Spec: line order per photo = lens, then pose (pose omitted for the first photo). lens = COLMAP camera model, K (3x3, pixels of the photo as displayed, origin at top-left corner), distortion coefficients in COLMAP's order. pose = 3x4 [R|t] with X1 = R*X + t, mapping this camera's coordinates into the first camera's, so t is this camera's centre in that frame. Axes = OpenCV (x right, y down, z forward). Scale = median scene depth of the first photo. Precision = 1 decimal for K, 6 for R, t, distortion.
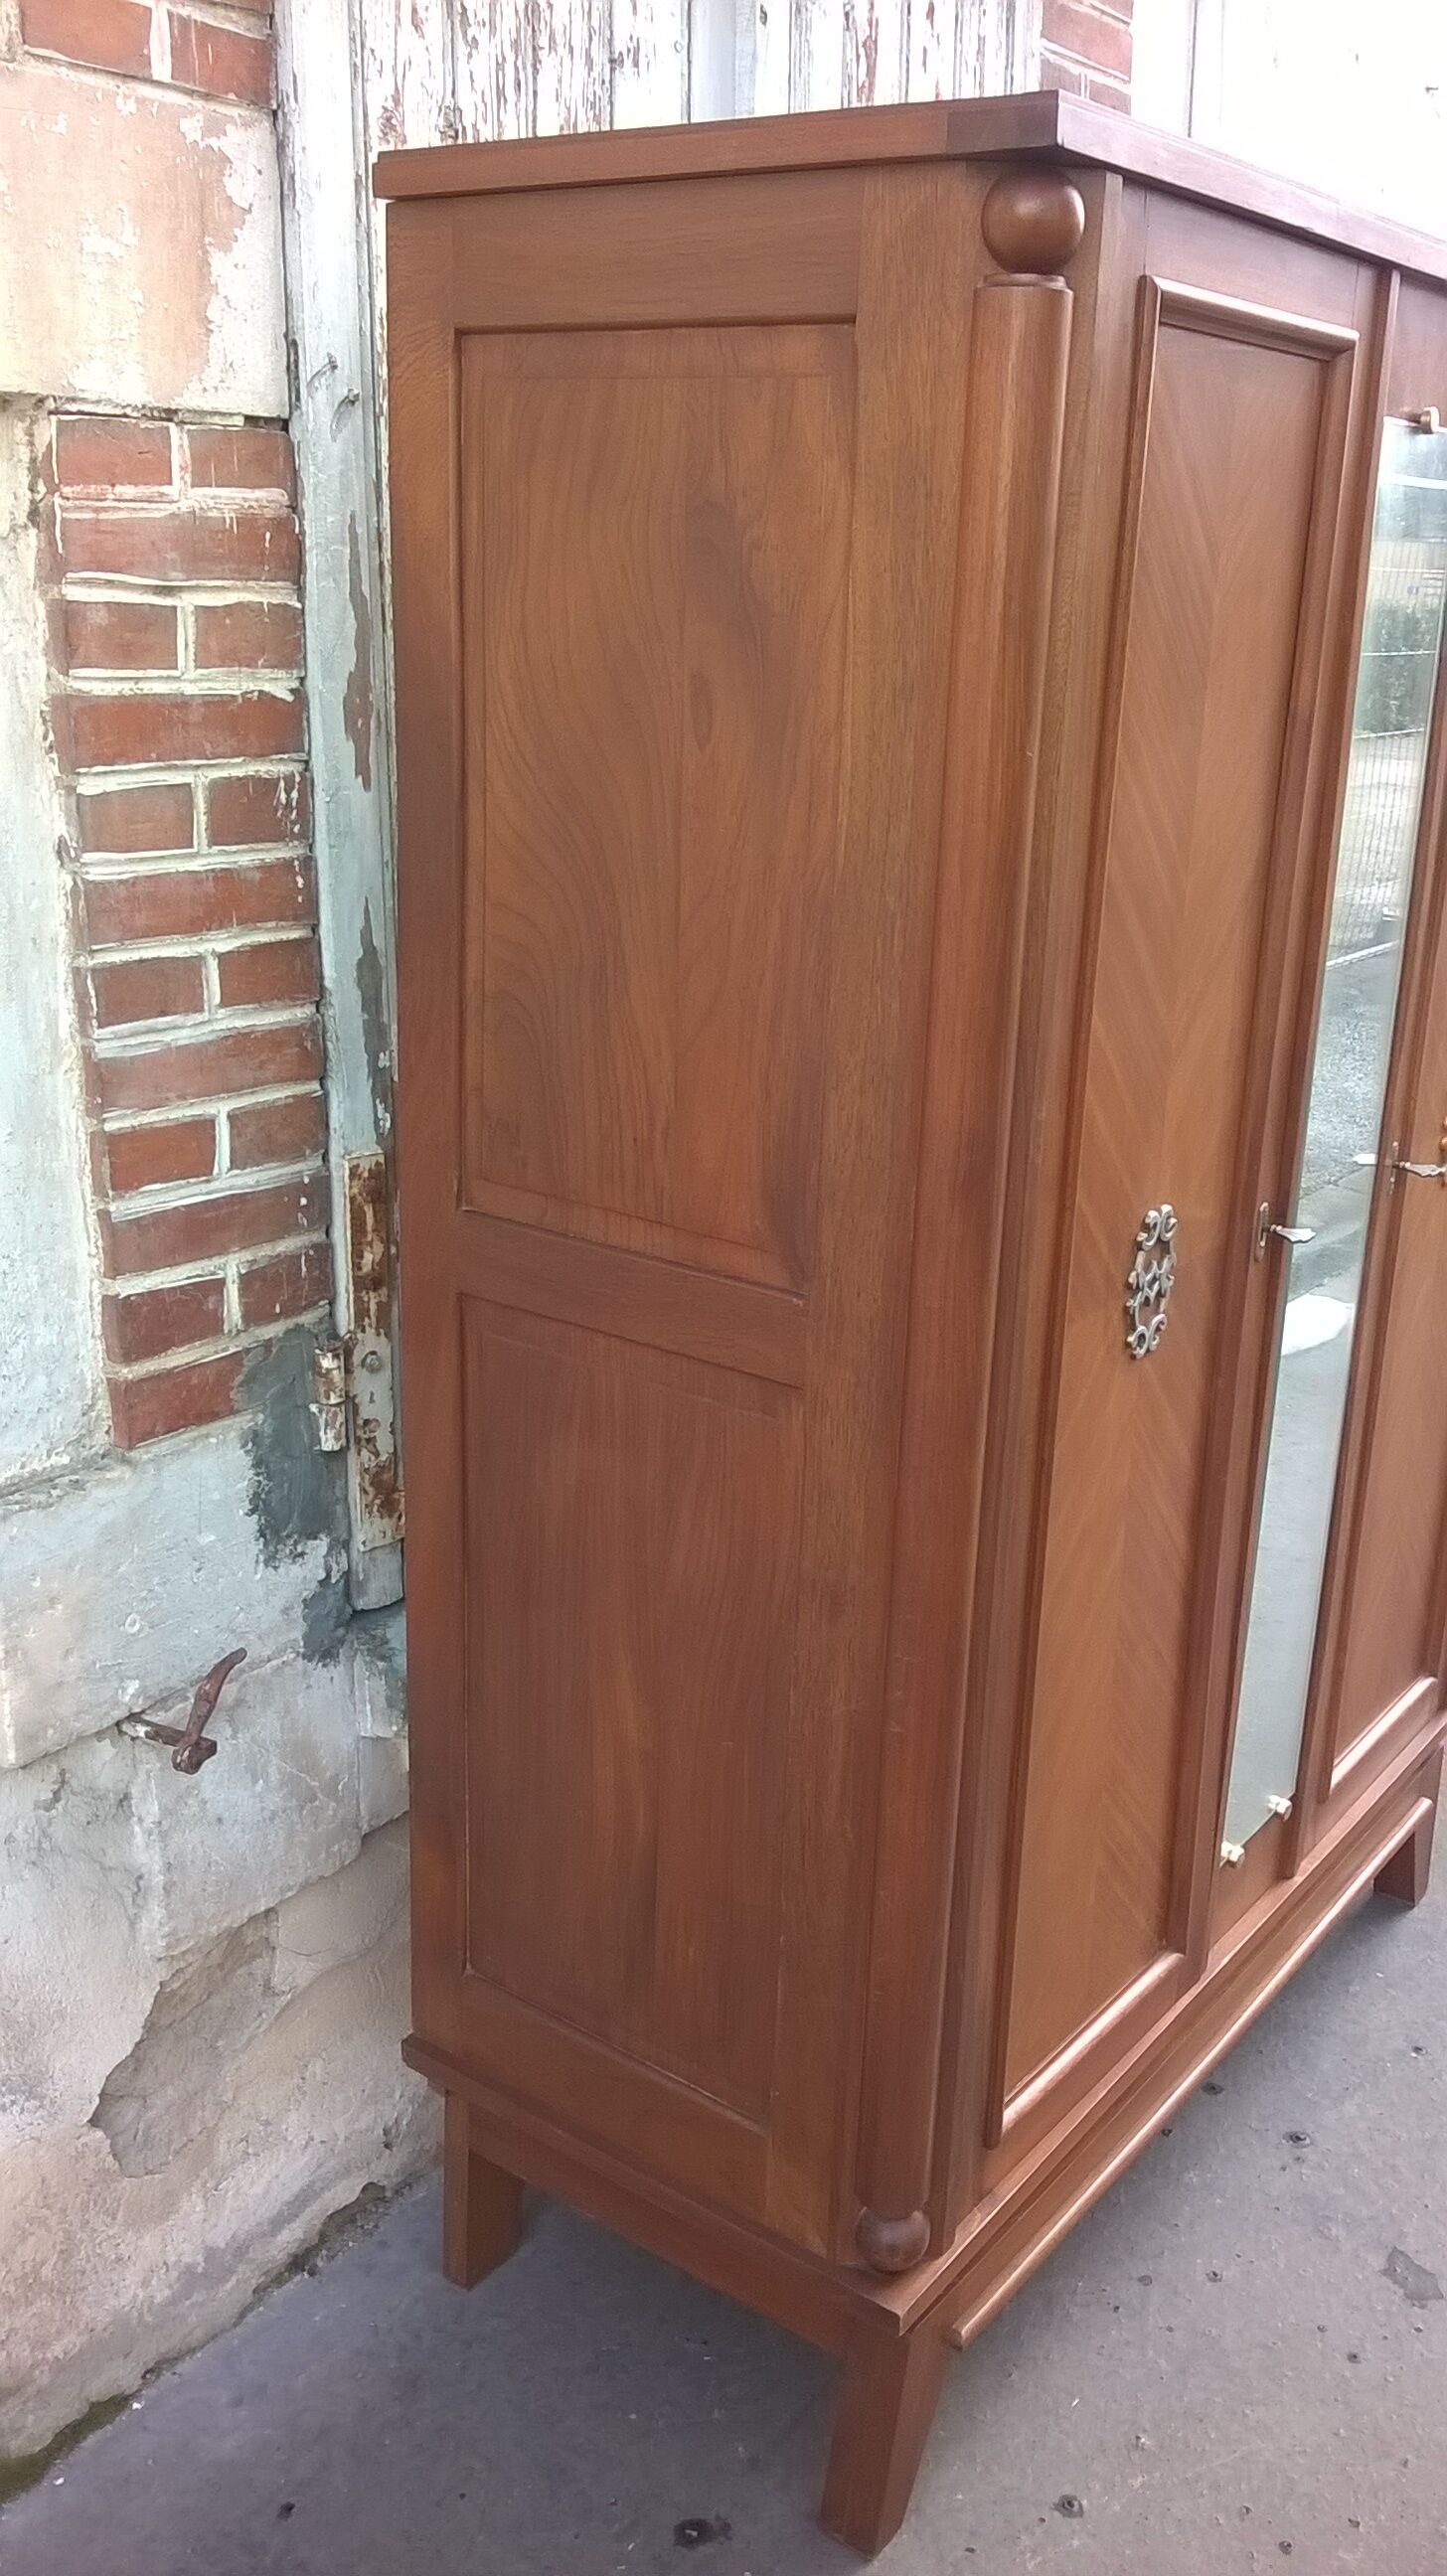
lens RADIAL K [[2274.8, 0, 730.9], [0, 2274.8, 1307.0], [0, 0, 1]] dist [0.044641, -0.158806]
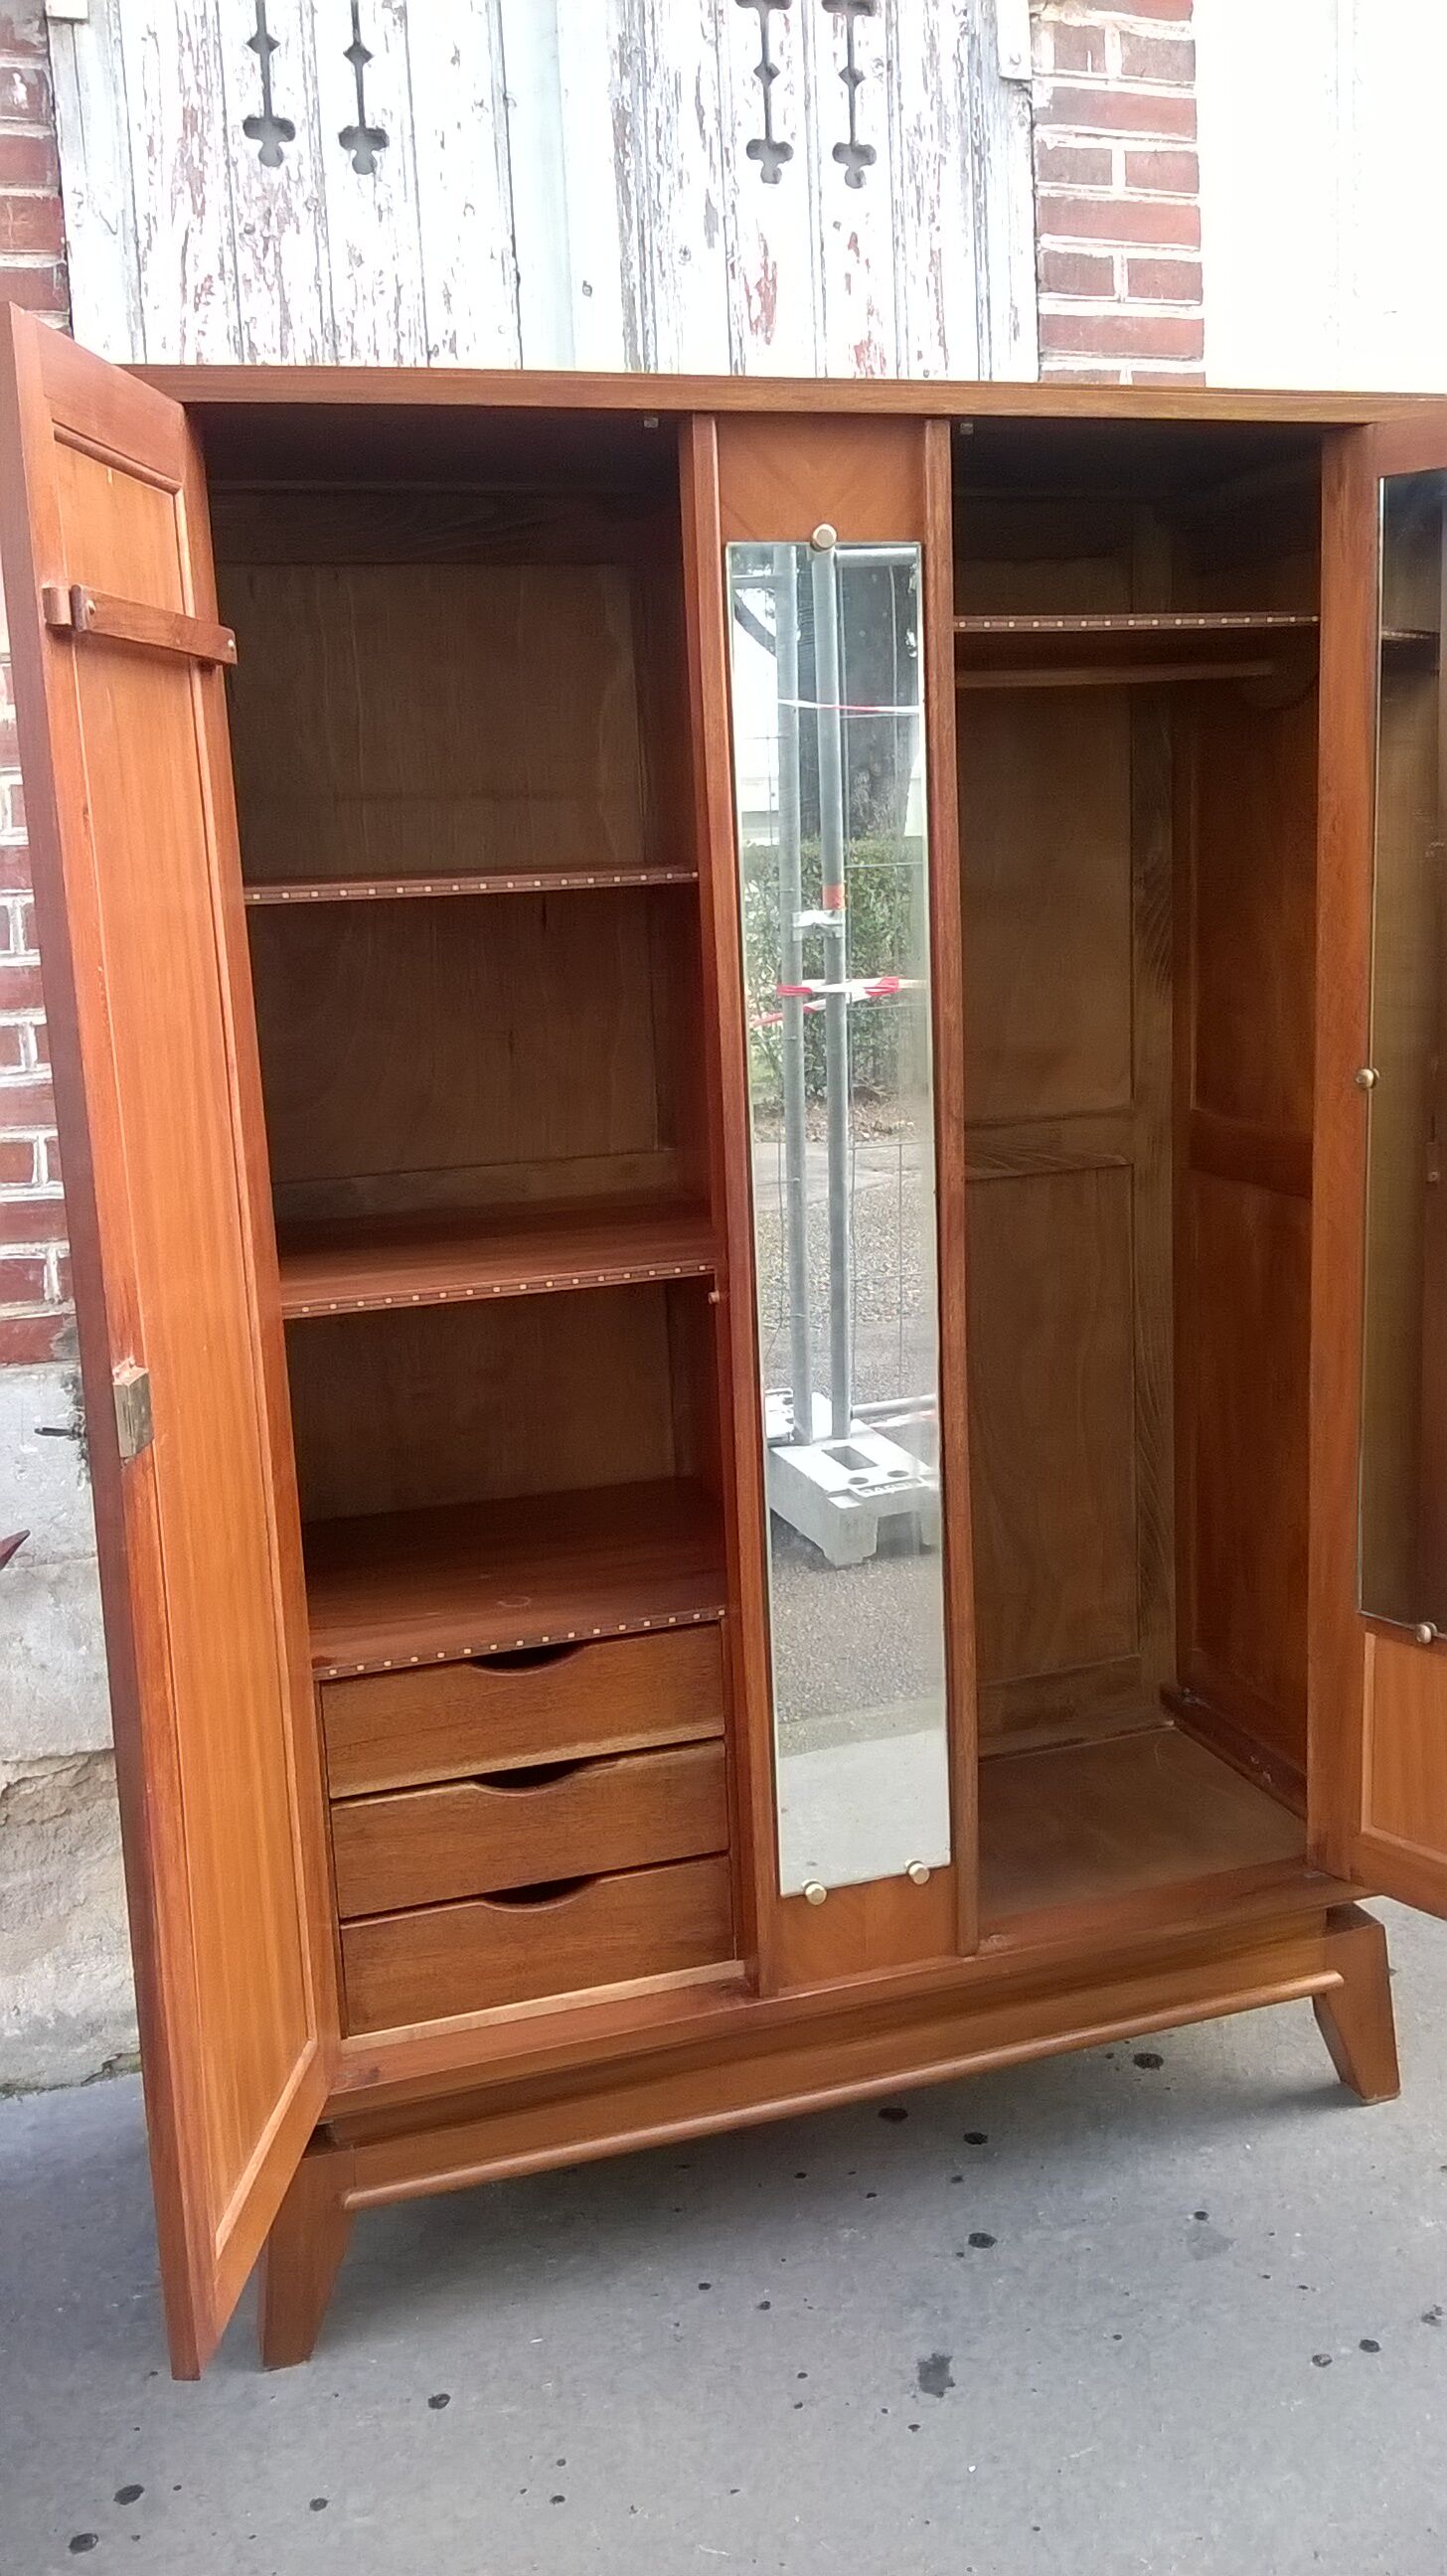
lens RADIAL K [[2274.8, 0, 752.0], [0, 2274.8, 1302.6], [0, 0, 1]] dist [0.044641, -0.158806]
pose [[0.811349, 0.055874, -0.581886, 1.054435], [-0.117875, 0.990612, -0.069238, 0.066270], [0.572555, 0.124766, 0.810317, 0.143607]]
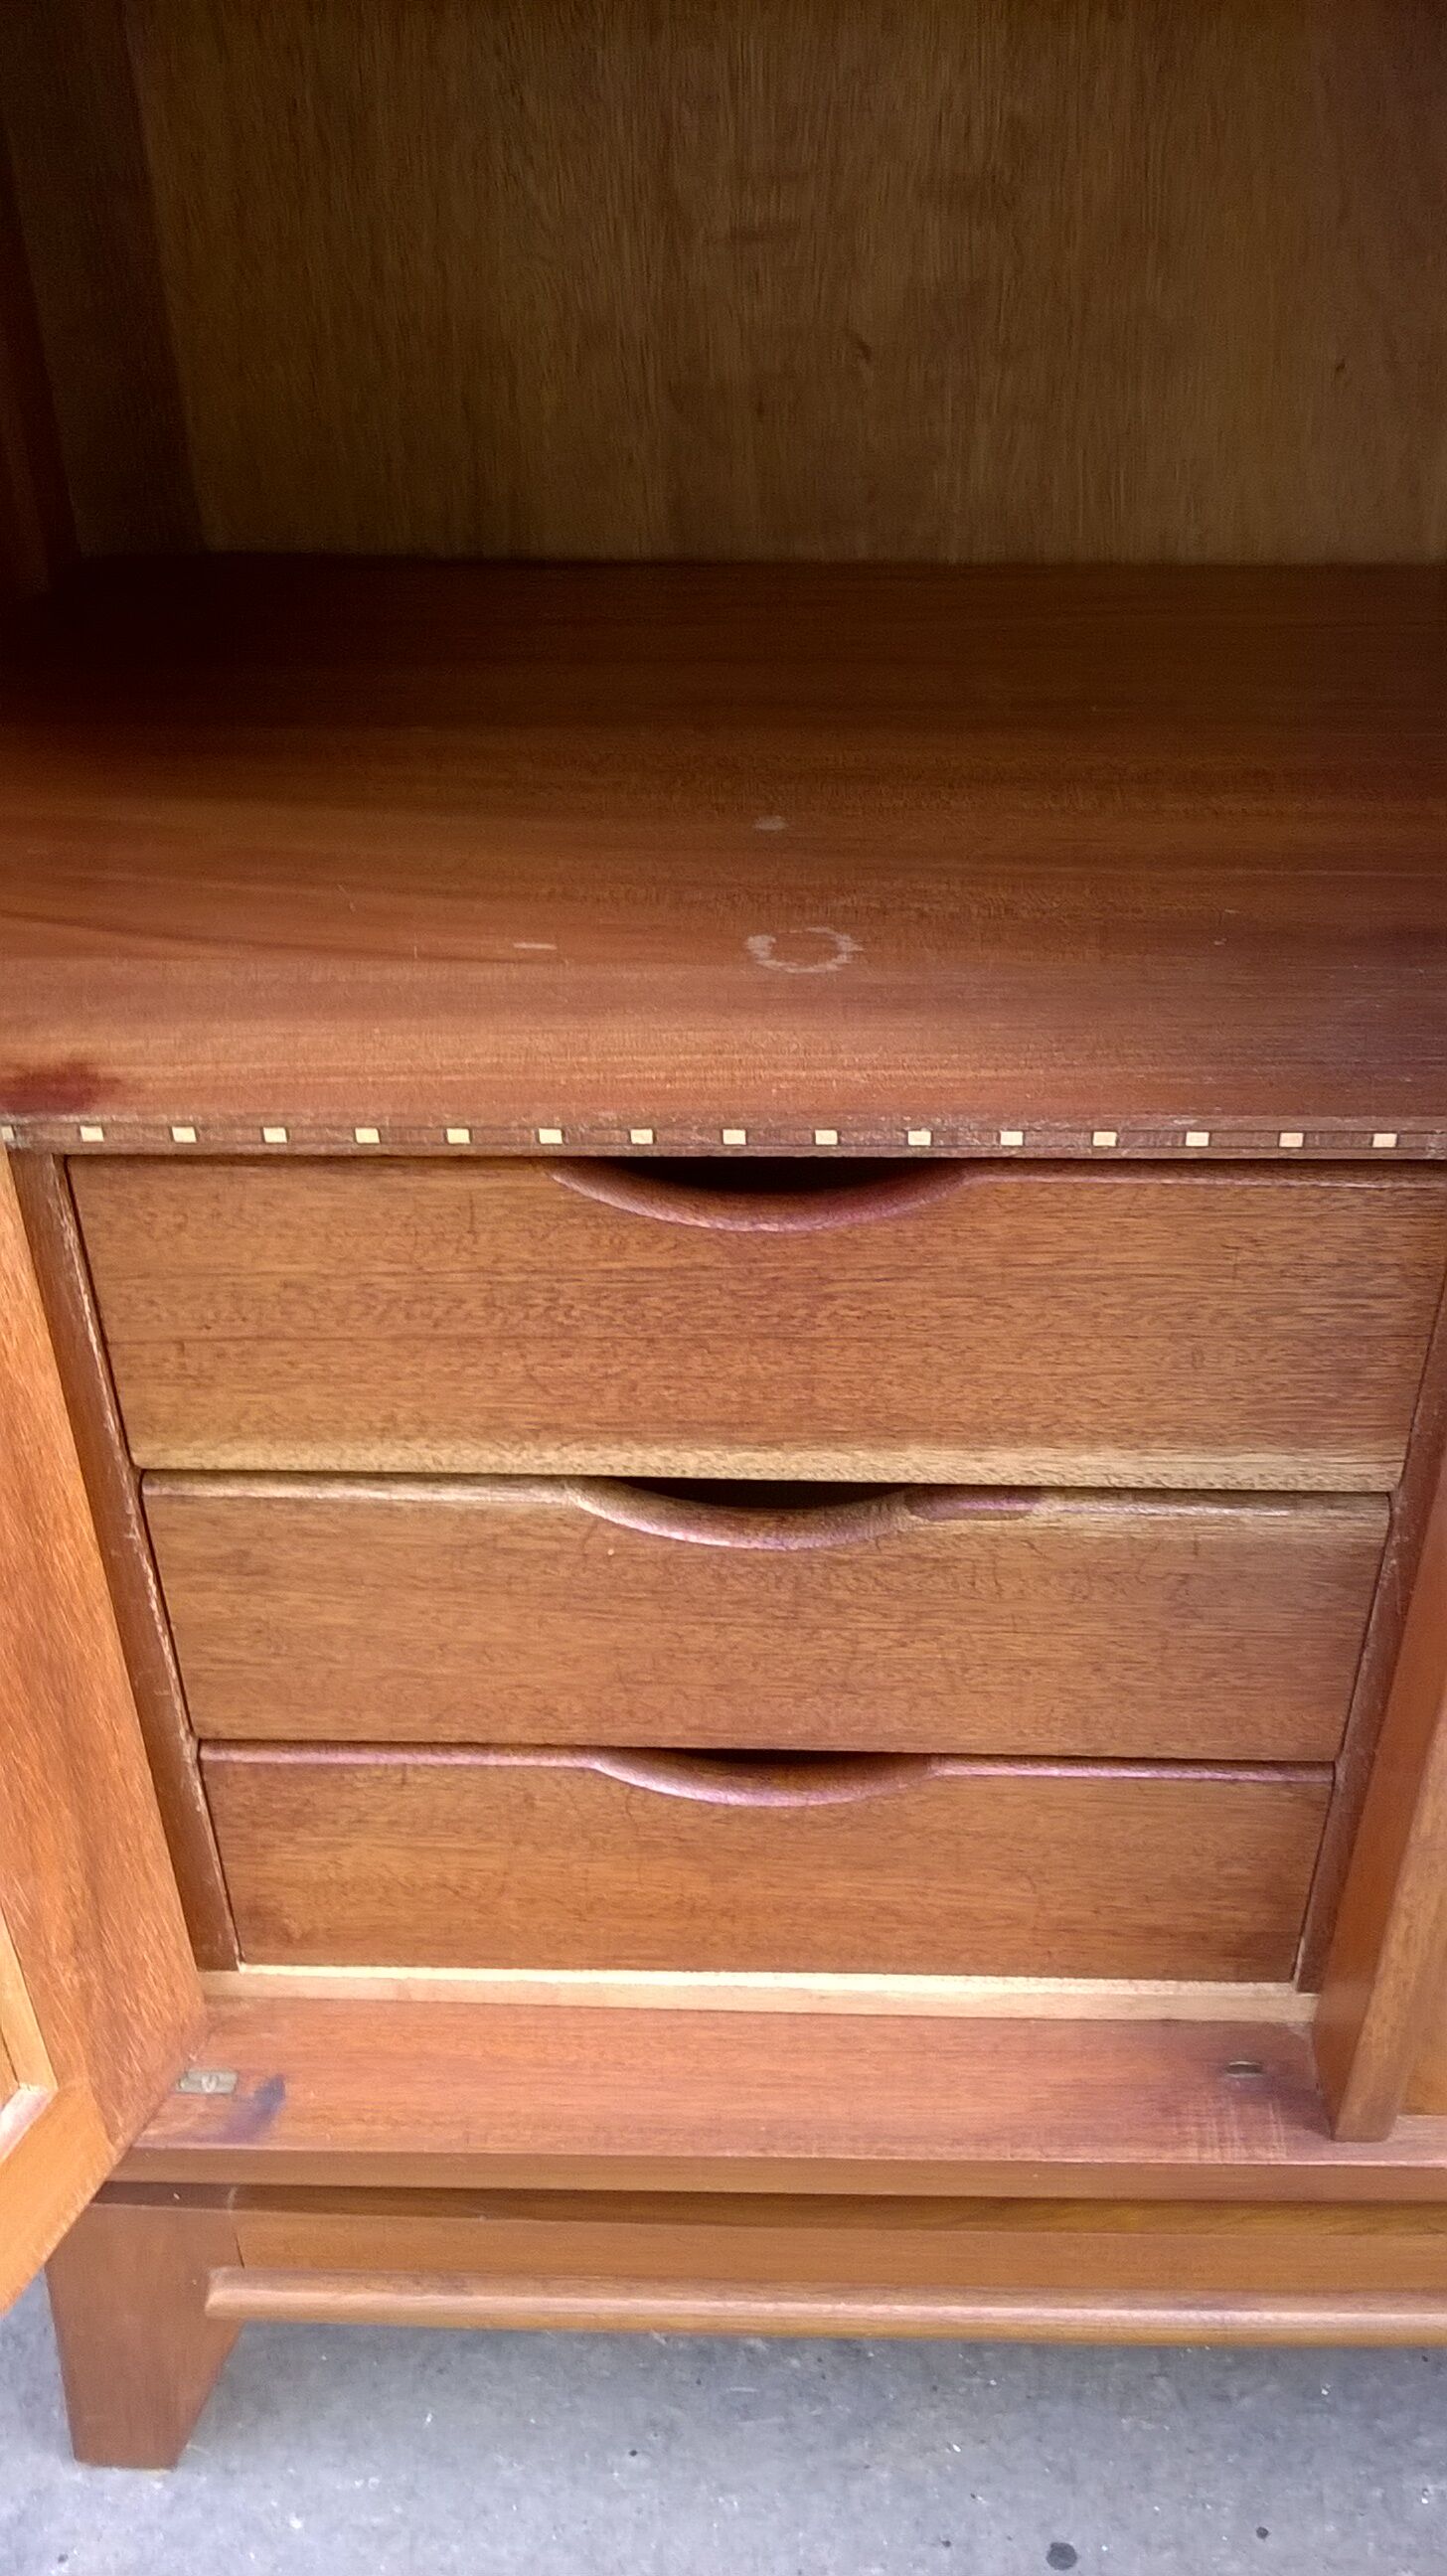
lens RADIAL K [[2276.8, 0, 750.9], [0, 2276.8, 1291.8], [0, 0, 1]] dist [0.004889, -0.038551]
pose [[0.567657, 0.453709, -0.686960, 0.456110], [-0.231854, 0.888763, 0.395403, 0.058770], [0.789942, -0.065179, 0.609707, 0.937600]]
